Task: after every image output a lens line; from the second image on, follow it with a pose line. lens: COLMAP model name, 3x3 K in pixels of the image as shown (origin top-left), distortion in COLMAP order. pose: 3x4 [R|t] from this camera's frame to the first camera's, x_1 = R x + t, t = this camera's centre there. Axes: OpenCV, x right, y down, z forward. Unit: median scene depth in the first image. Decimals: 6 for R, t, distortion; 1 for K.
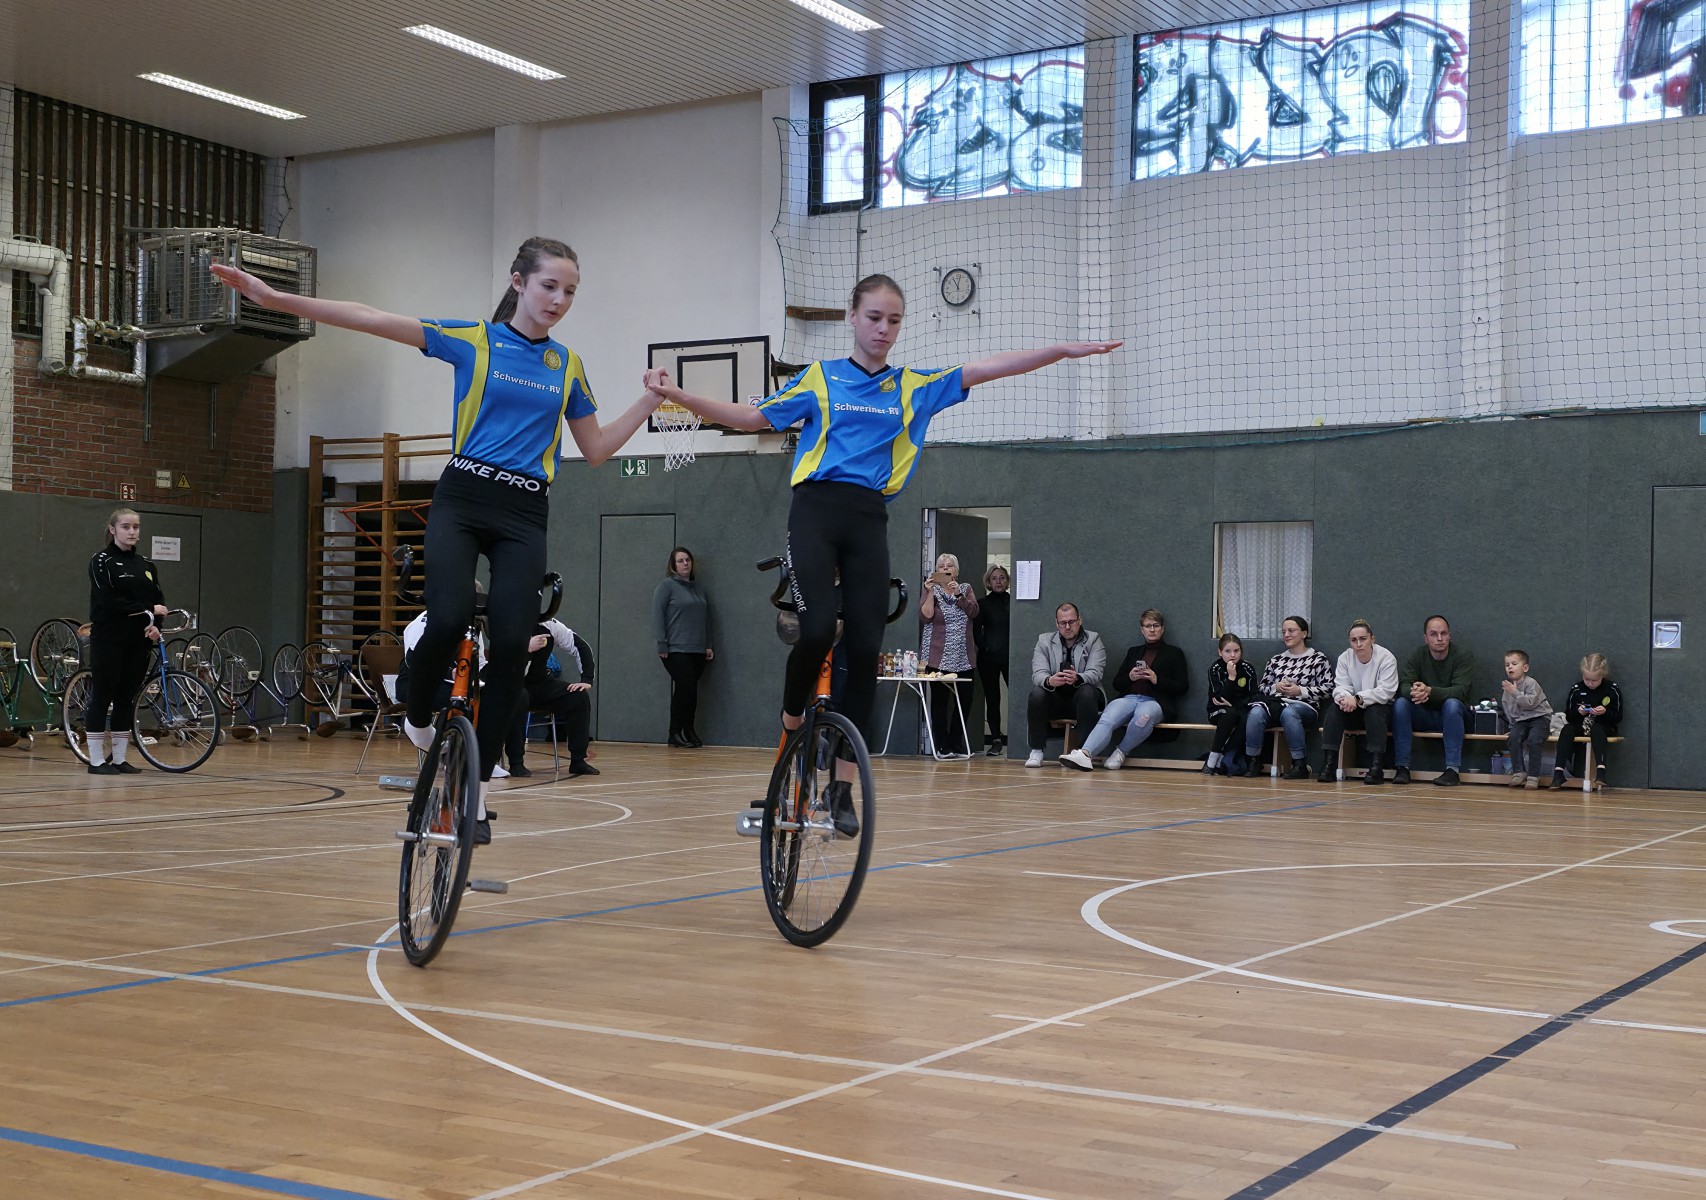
lens RADIAL K [[2035.4, 0, 1017.4], [0, 2035.4, 648.7], [0, 0, 1]] dist [0.133100, -0.271197]
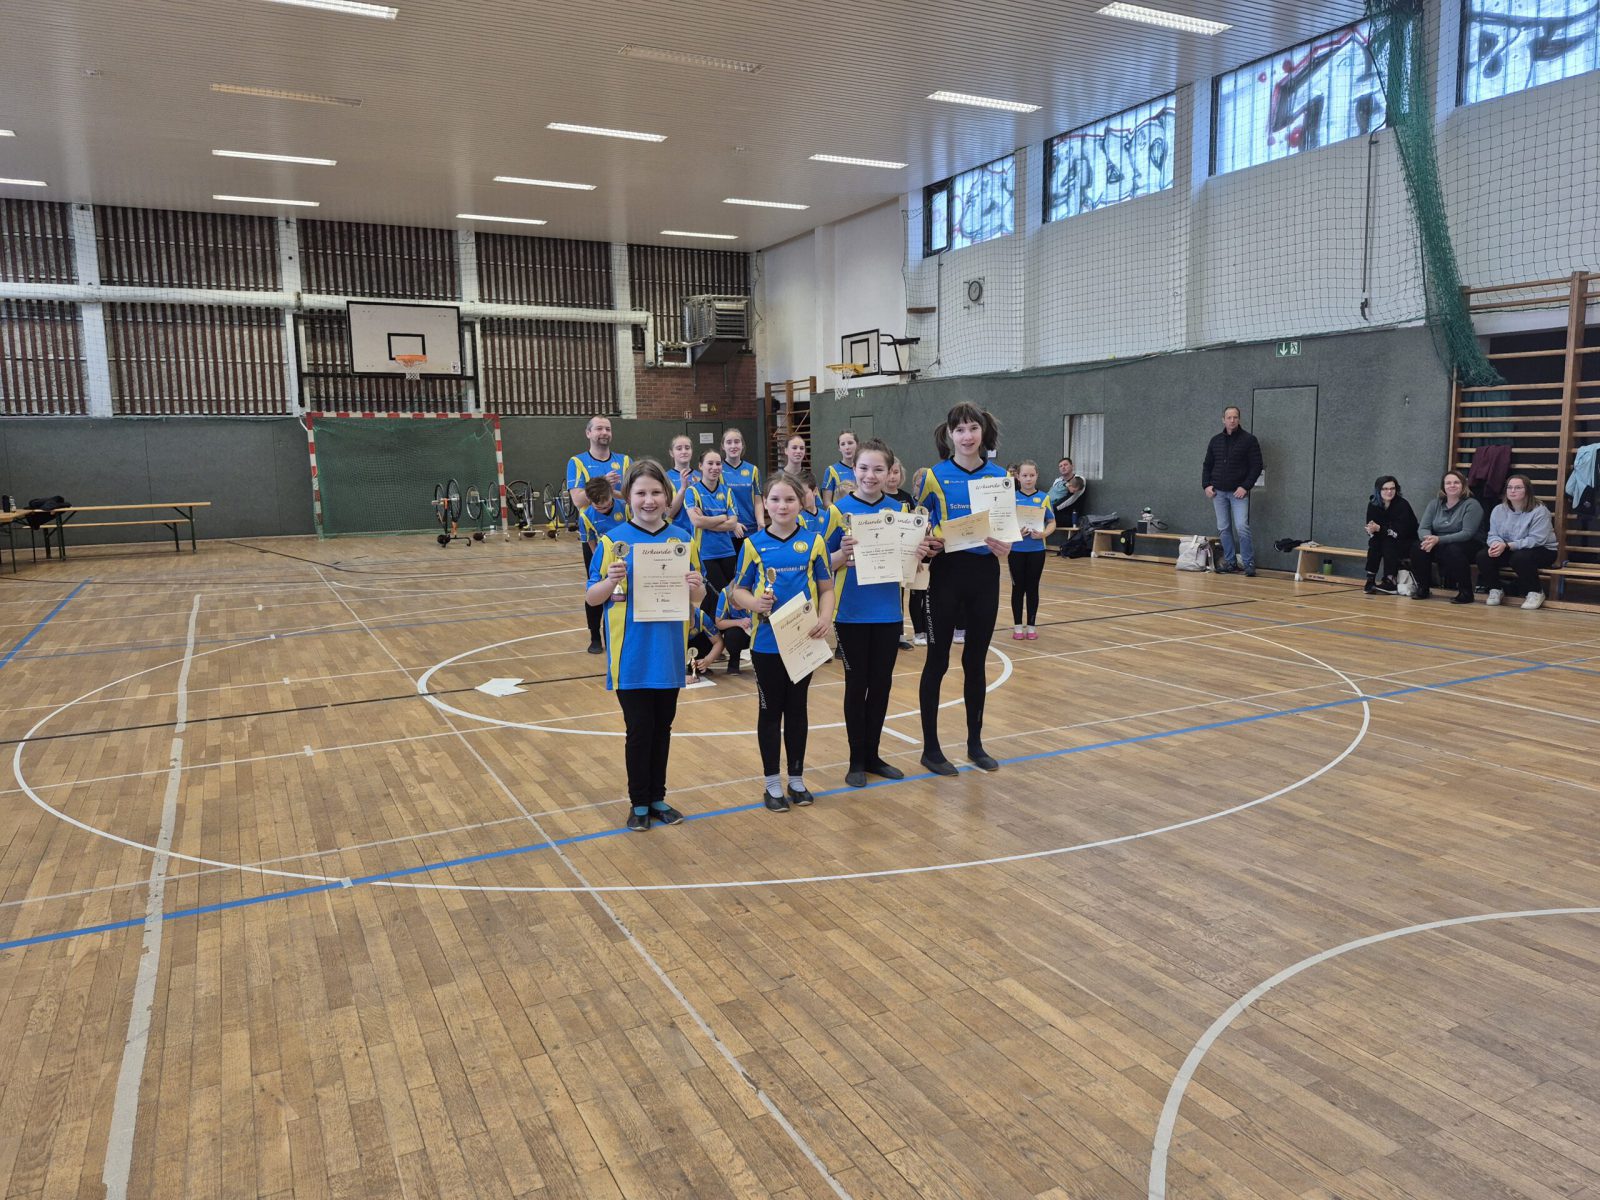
lens RADIAL K [[1106.7, 0, 806.9], [0, 1106.7, 591.9], [0, 0, 1]] dist [0.097957, -0.134437]
pose [[0.835363, 0.041418, -0.548137, 0.426436], [0.034259, 0.991296, 0.127114, -0.036291], [0.548631, -0.124965, 0.826673, 0.015649]]
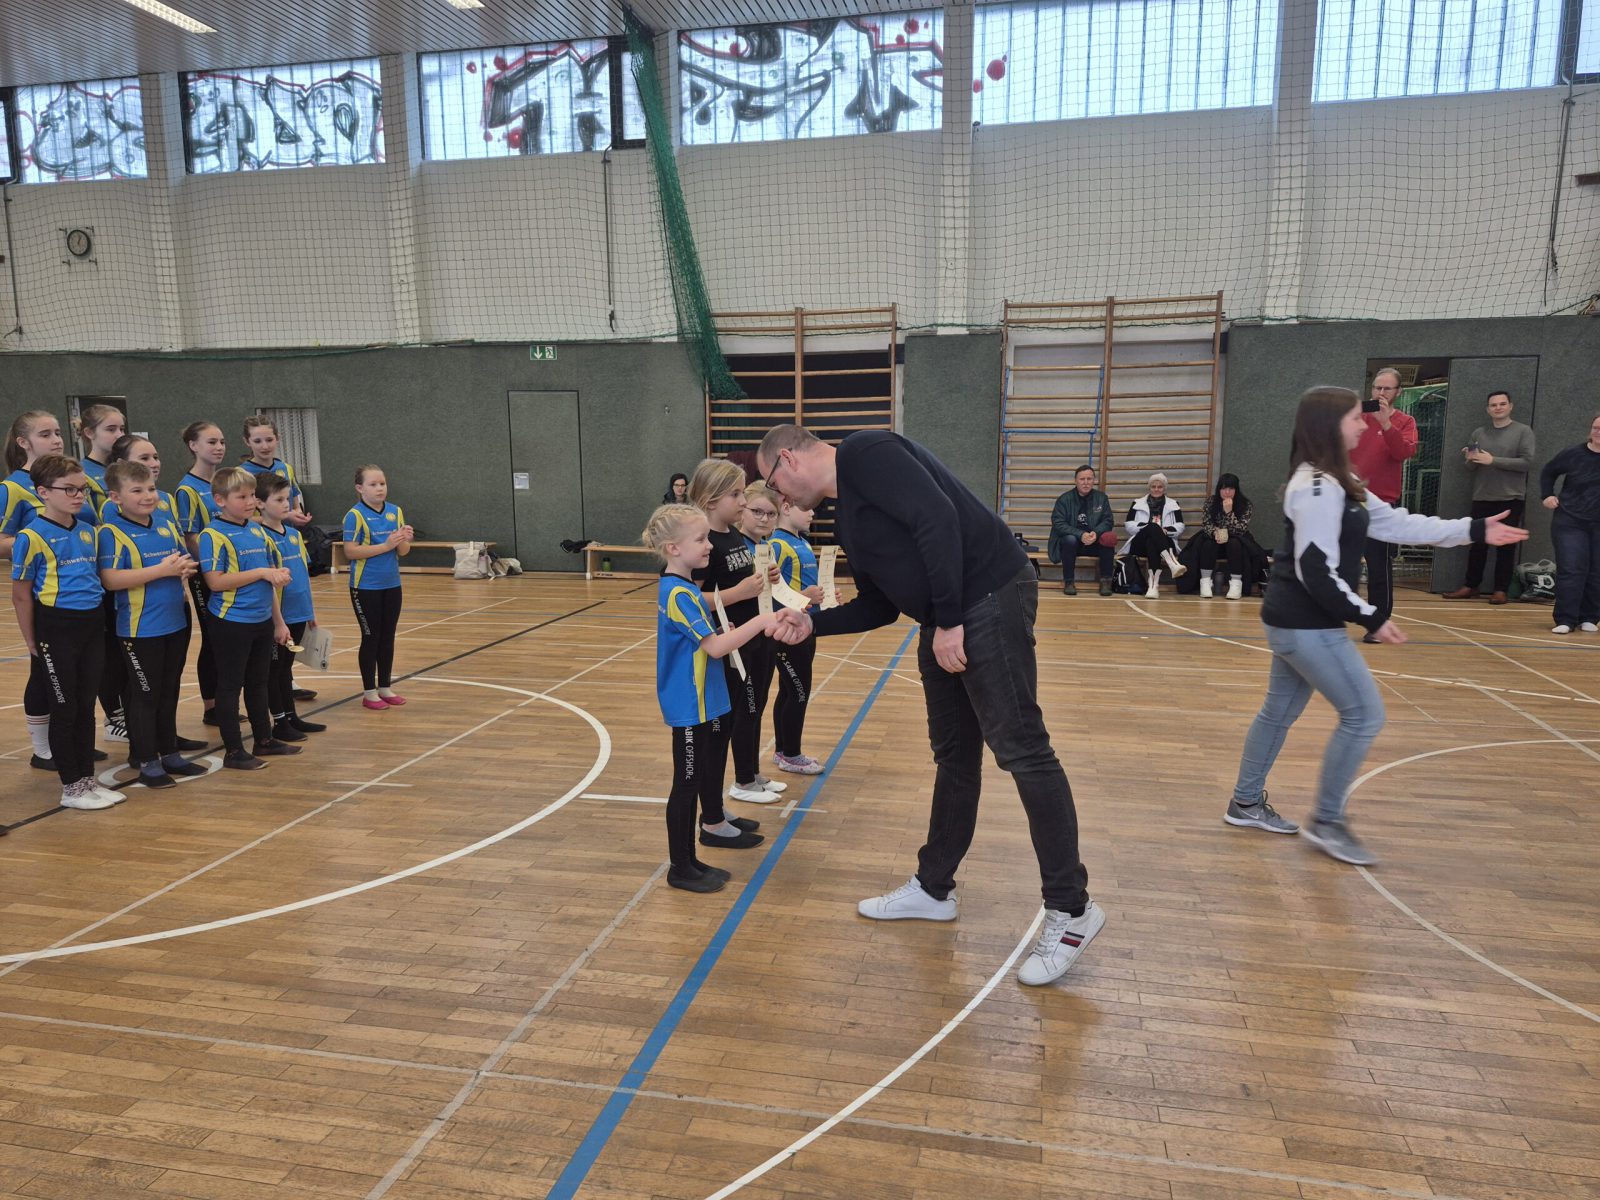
lens RADIAL K [[1103.6, 0, 793.5], [0, 1103.6, 610.7], [0, 0, 1]] dist [0.097508, -0.127491]
pose [[0.957017, -0.065885, 0.282449, 0.218992], [0.019243, 0.986135, 0.164827, -0.039512], [-0.289392, -0.152307, 0.945016, 0.044776]]
